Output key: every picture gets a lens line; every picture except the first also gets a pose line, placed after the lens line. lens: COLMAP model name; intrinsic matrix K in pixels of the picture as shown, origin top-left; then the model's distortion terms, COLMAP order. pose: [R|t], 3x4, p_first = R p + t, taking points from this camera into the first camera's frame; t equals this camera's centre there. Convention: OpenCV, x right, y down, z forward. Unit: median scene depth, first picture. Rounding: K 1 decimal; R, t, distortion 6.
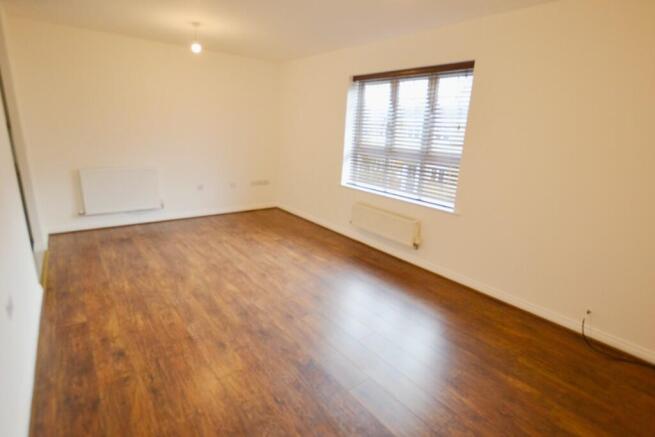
lens RADIAL K [[327.6, 0, 332.8], [0, 327.6, 217.6], [0, 0, 1]] dist [-0.004837, 0.000310]
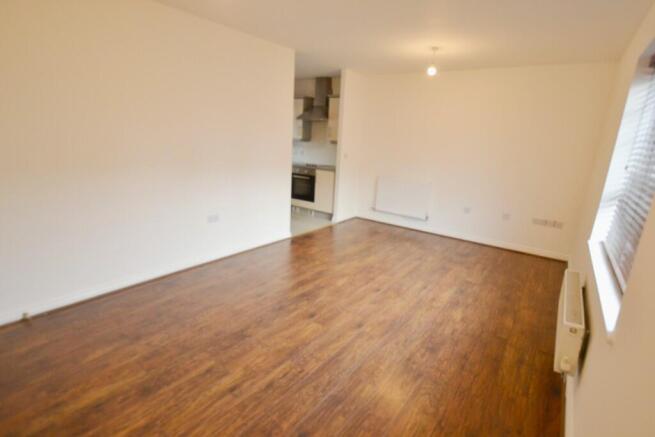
lens RADIAL K [[322.2, 0, 324.5], [0, 322.2, 218.6], [0, 0, 1]] dist [-0.003808, 0.000085]
pose [[0.288568, 0.207000, -0.934815, 0.544125], [-0.291338, 0.949037, 0.120216, -0.087970], [0.912059, 0.237656, 0.334169, 0.439948]]
